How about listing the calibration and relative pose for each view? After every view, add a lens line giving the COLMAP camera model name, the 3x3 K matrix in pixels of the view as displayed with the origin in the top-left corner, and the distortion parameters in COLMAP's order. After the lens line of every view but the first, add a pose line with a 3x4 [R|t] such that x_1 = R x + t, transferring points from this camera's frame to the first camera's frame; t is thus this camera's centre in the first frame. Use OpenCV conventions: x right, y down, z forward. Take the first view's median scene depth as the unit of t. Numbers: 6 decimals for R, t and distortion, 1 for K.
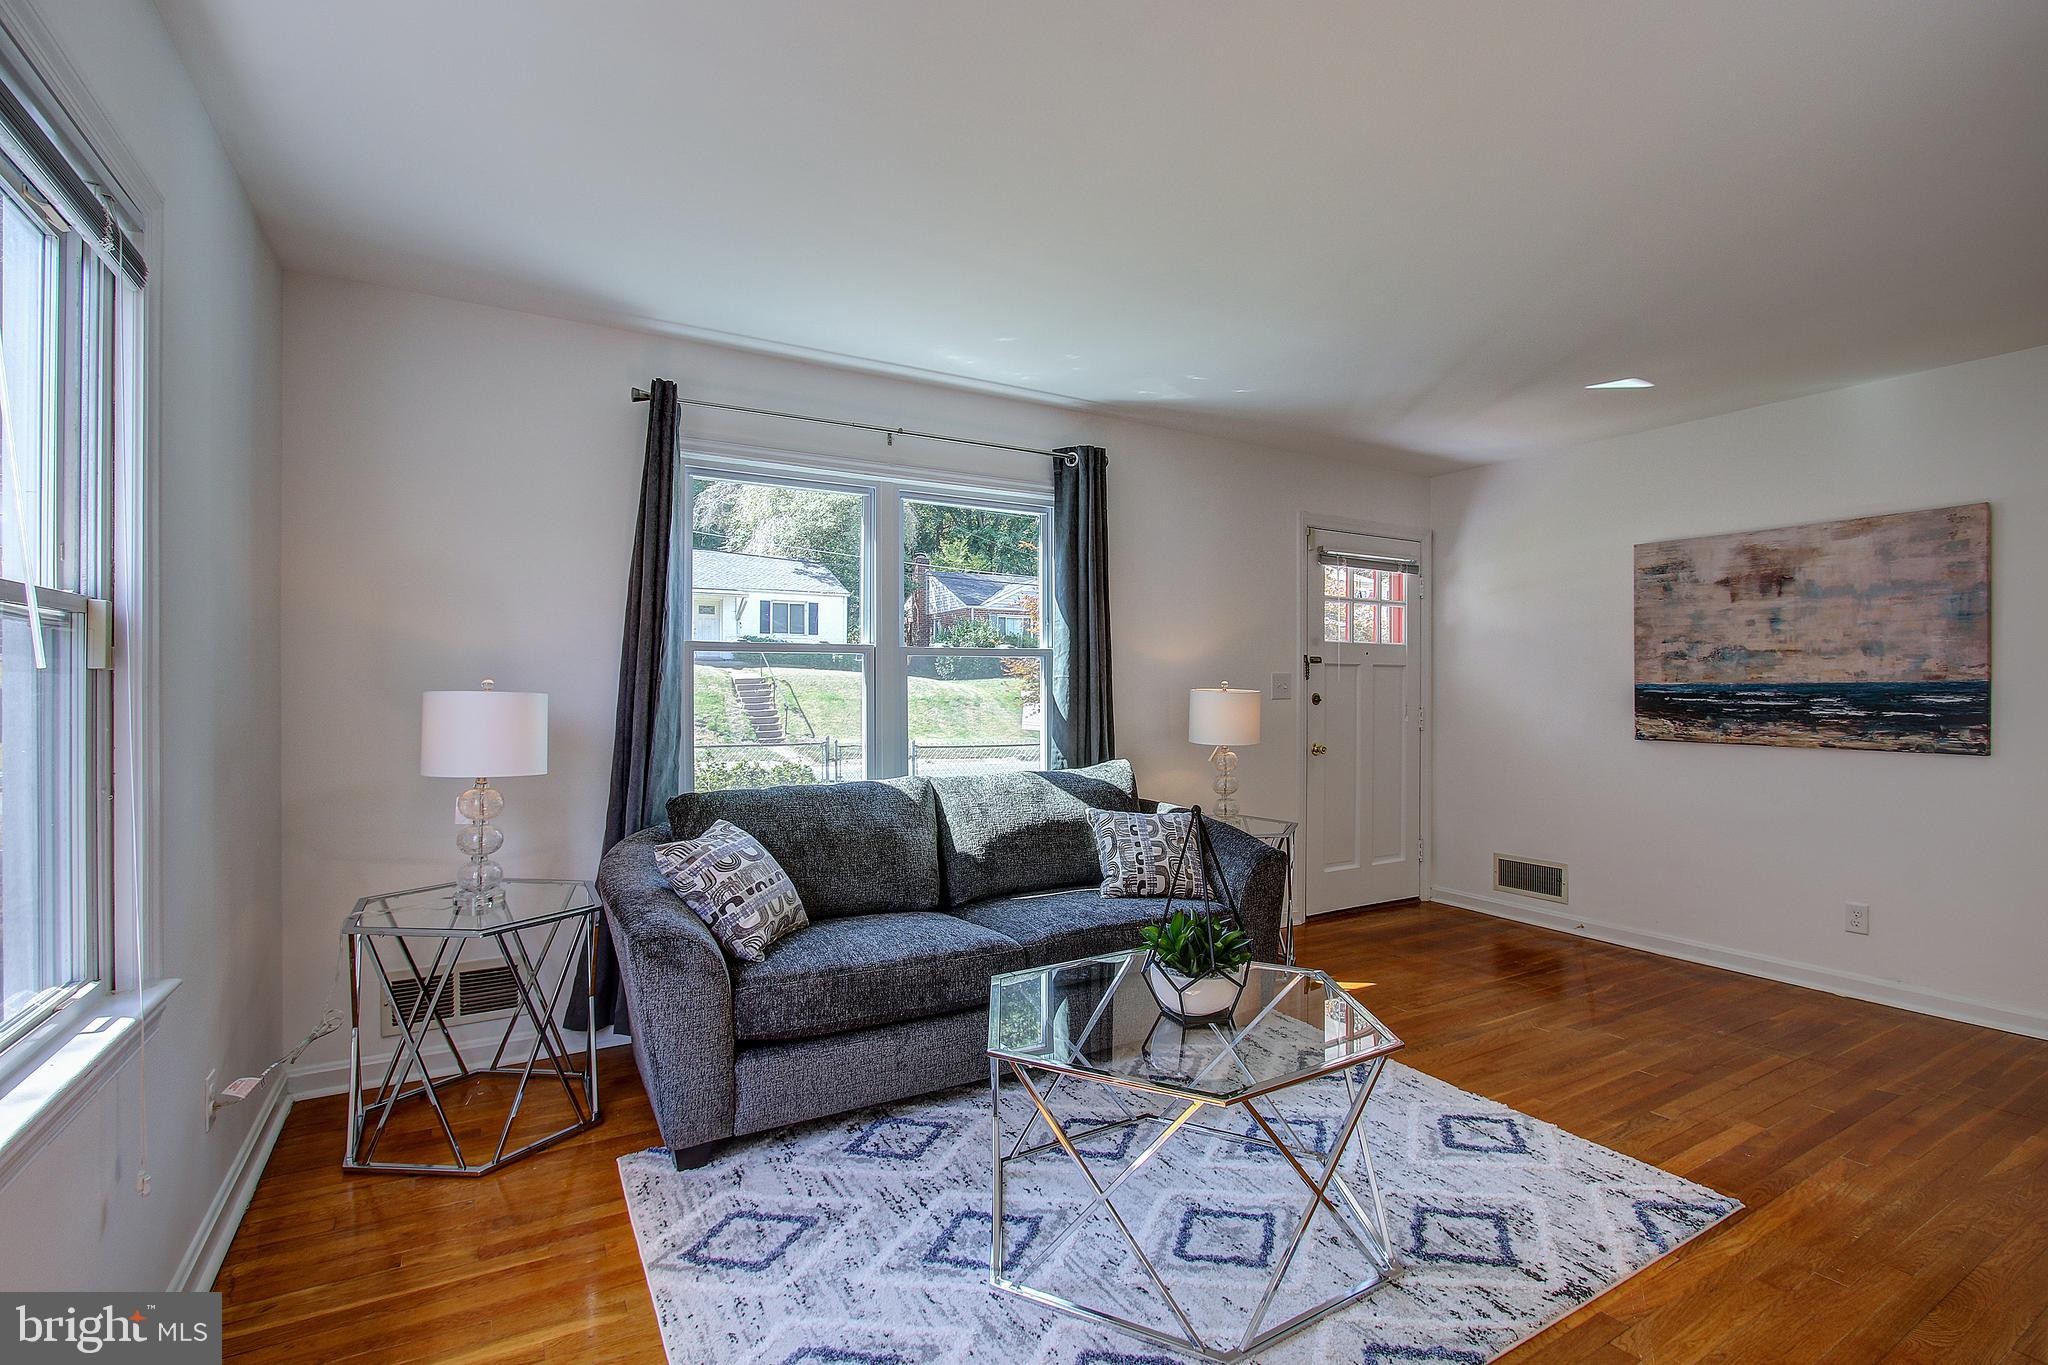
lens RADIAL K [[938.4, 0, 1022.9], [0, 938.4, 684.8], [0, 0, 1]] dist [-0.026612, 0.003154]
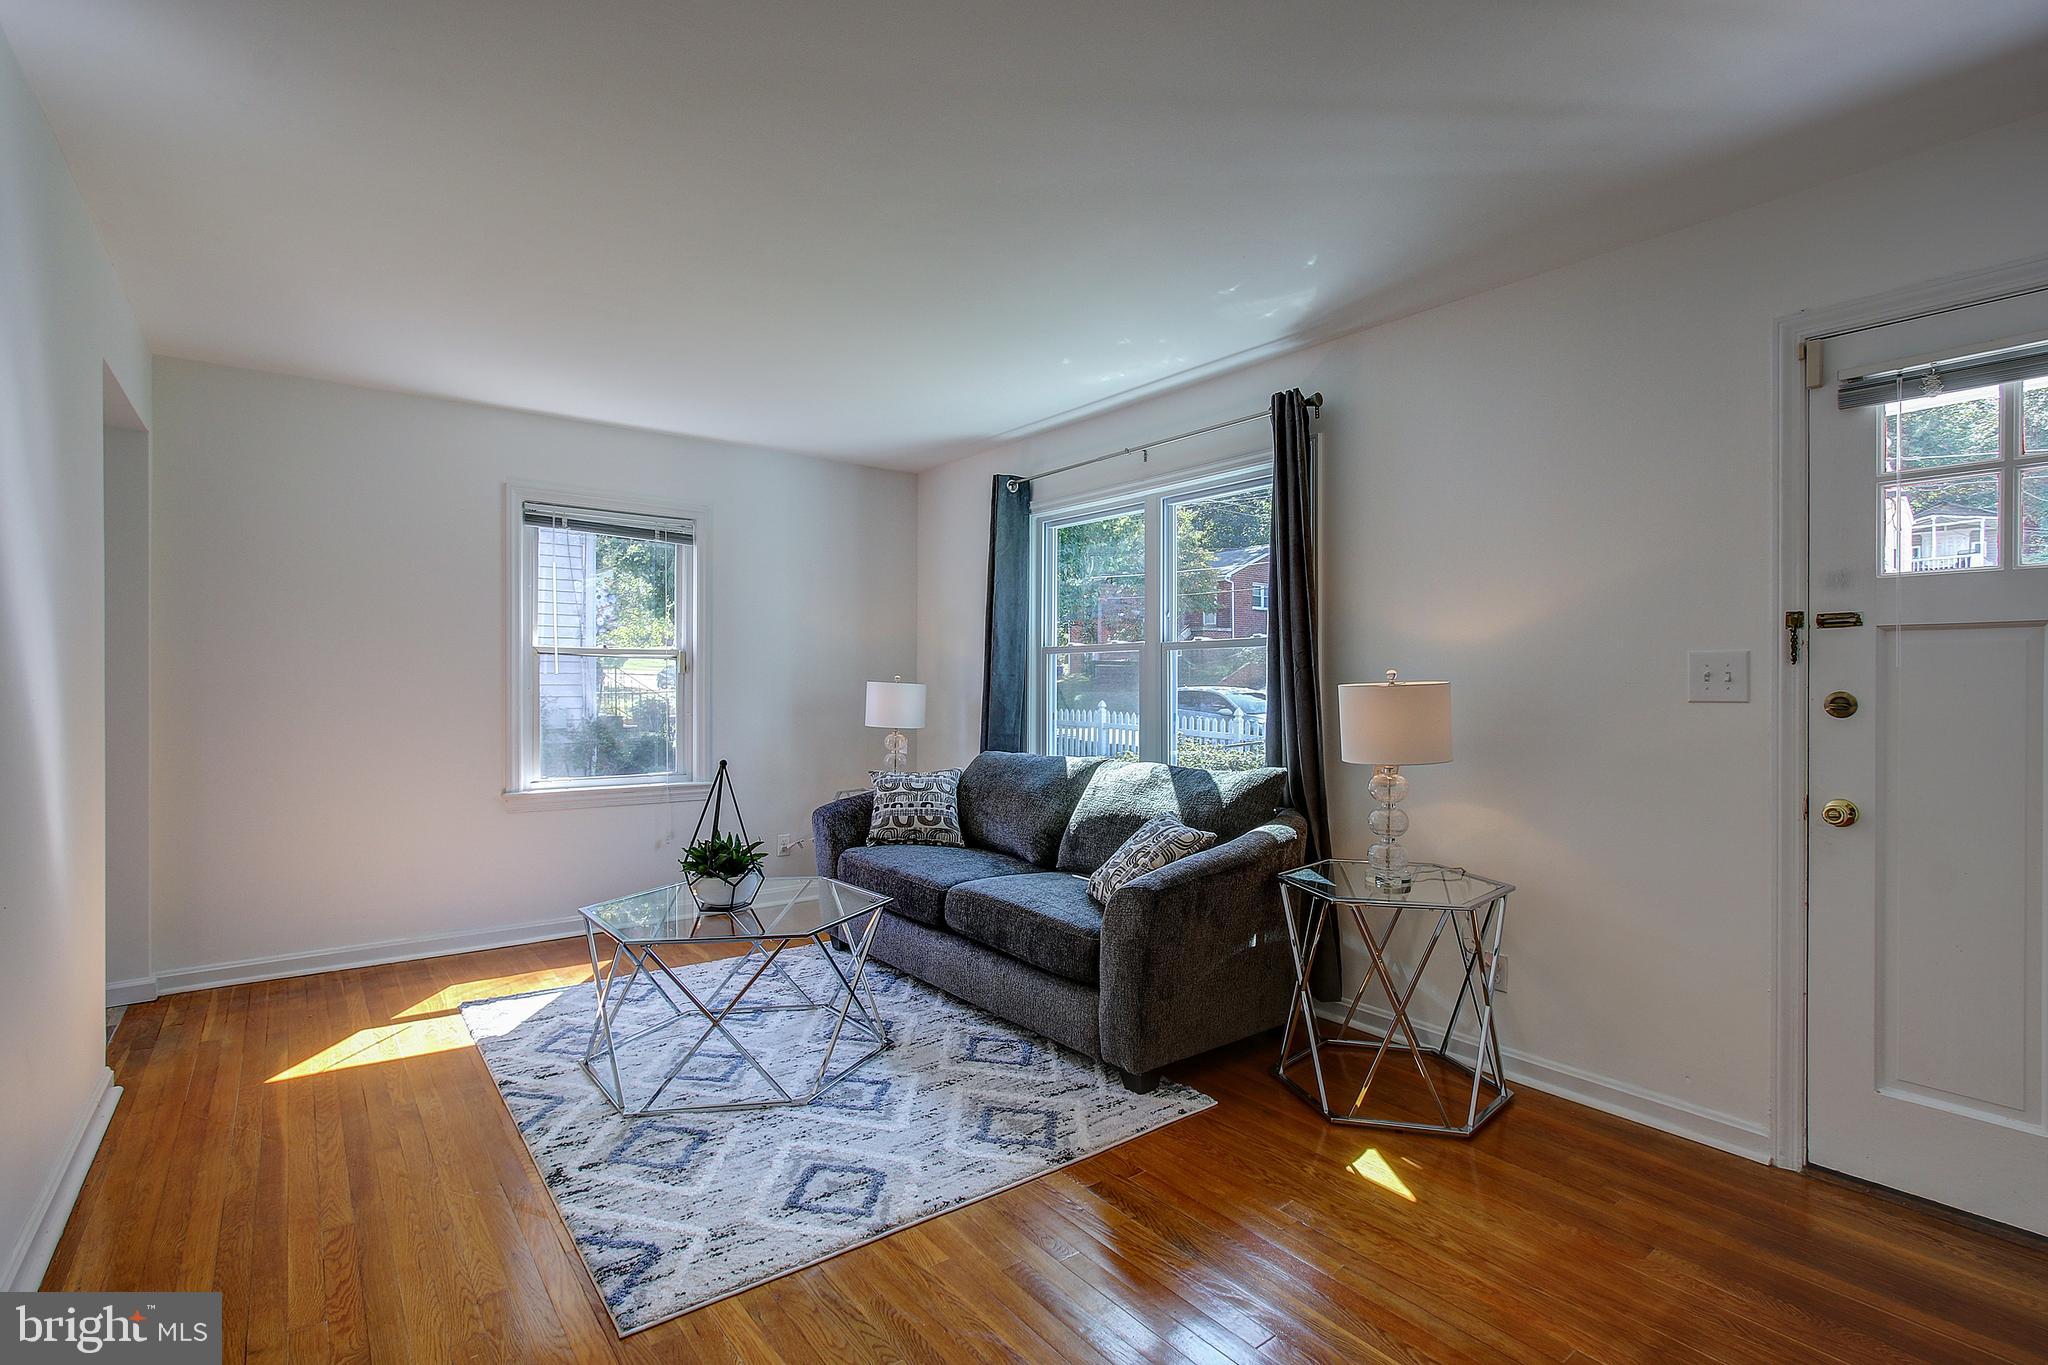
lens RADIAL K [[938.4, 0, 1045.8], [0, 938.4, 687.8], [0, 0, 1]] dist [-0.026612, 0.003154]
pose [[0.146359, 0.002425, -0.989229, 1.410754], [-0.002454, 0.999995, 0.002088, 0.014286], [0.989228, 0.002122, 0.146364, 1.088062]]
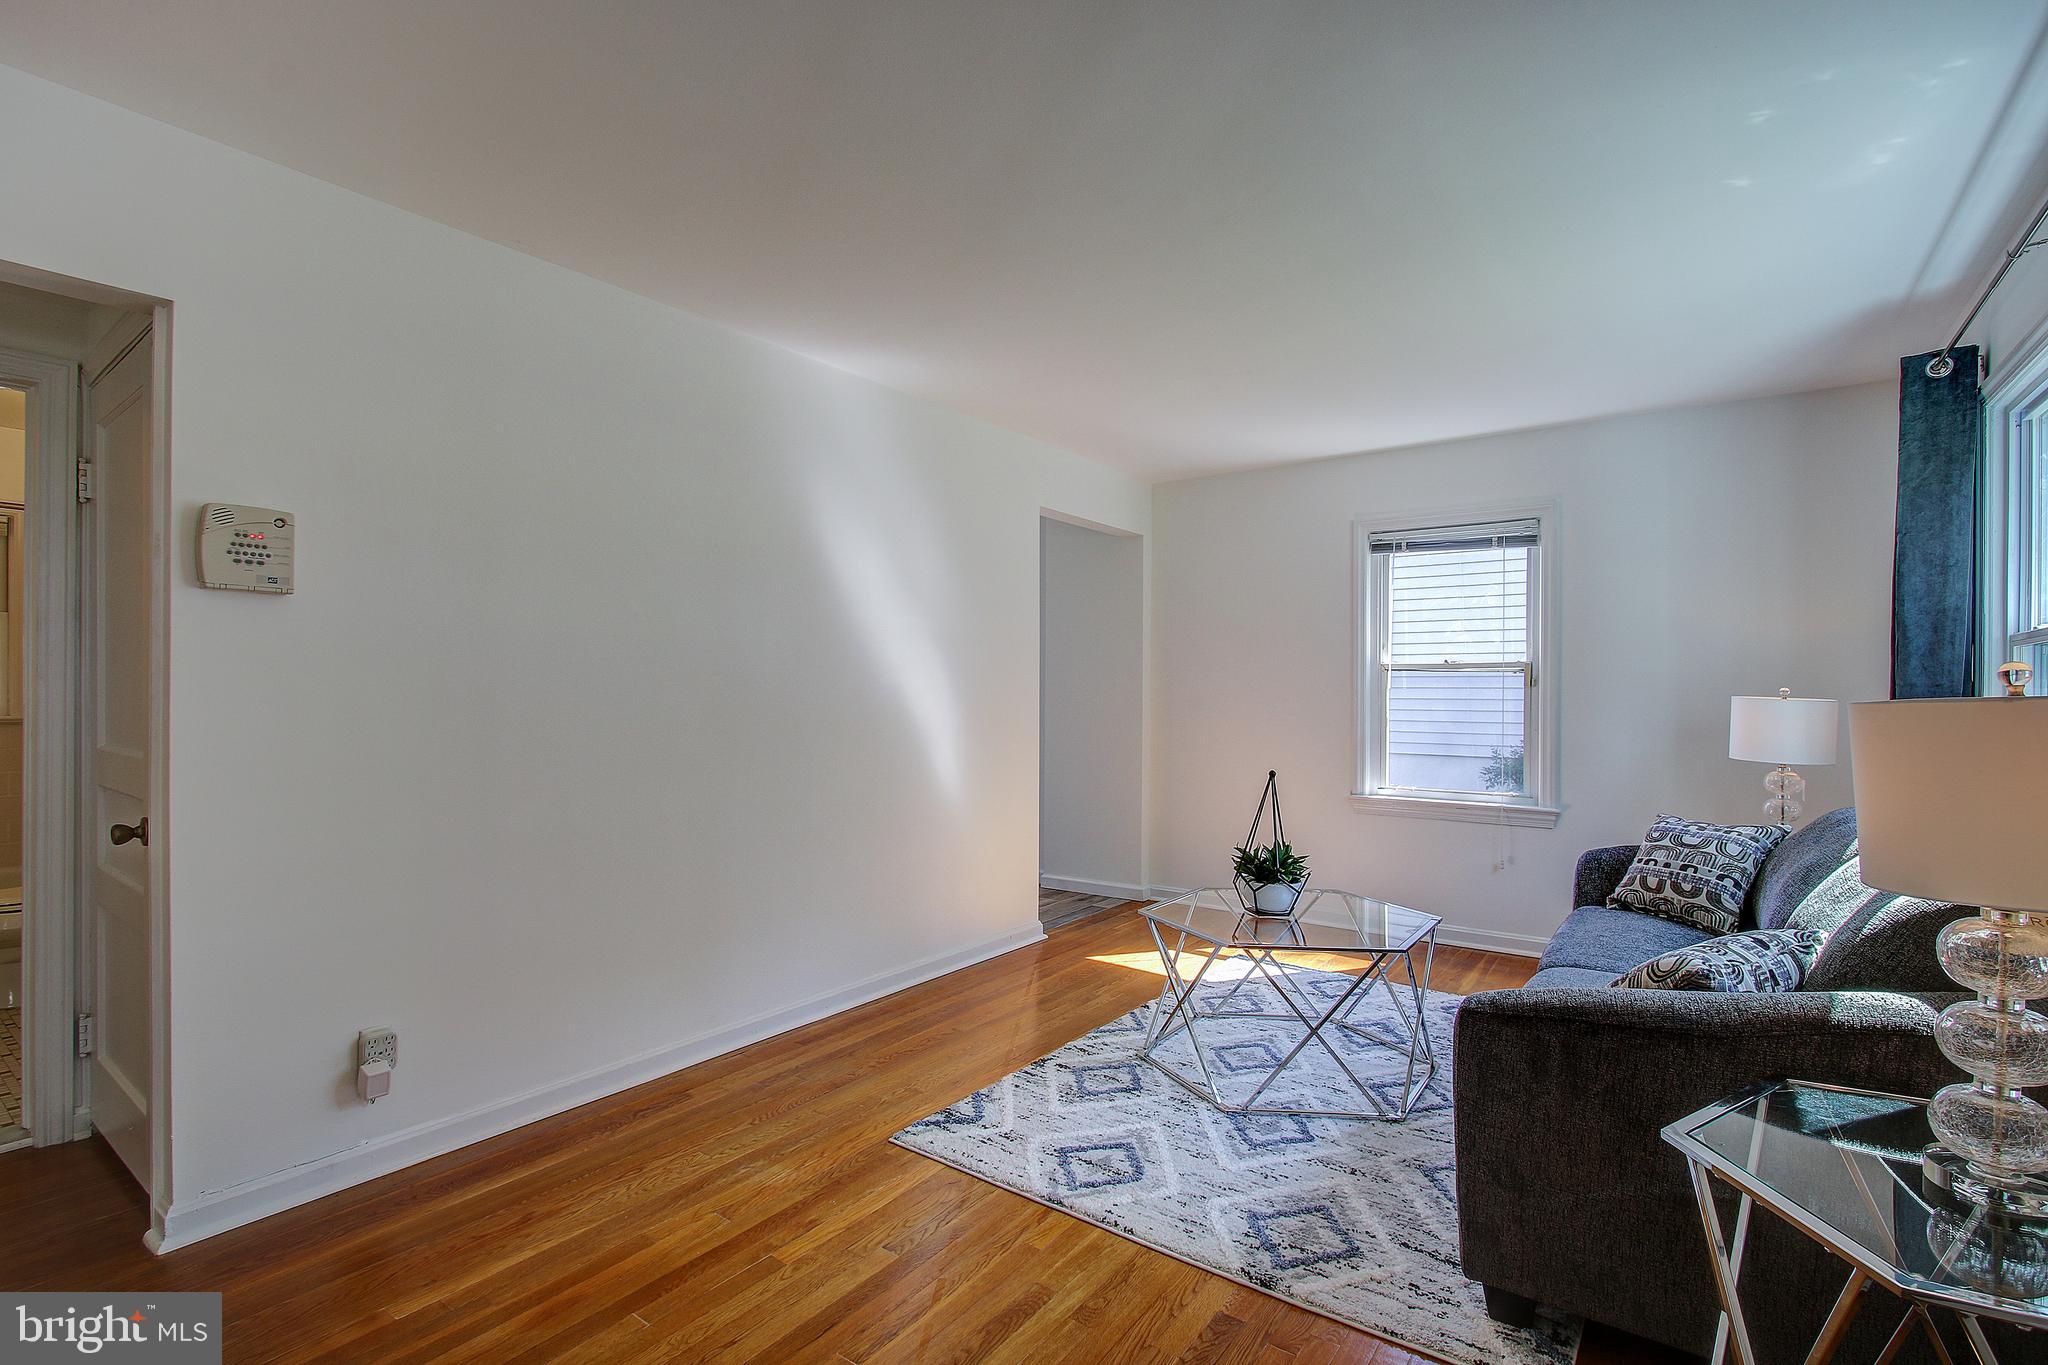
lens RADIAL K [[938.4, 0, 1035.5], [0, 938.4, 690.9], [0, 0, 1]] dist [-0.026612, 0.003154]
pose [[-0.913183, -0.007849, -0.407475, 0.961413], [-0.006479, 0.999968, -0.004742, 0.012013], [0.407499, -0.001690, -0.913204, 1.872476]]
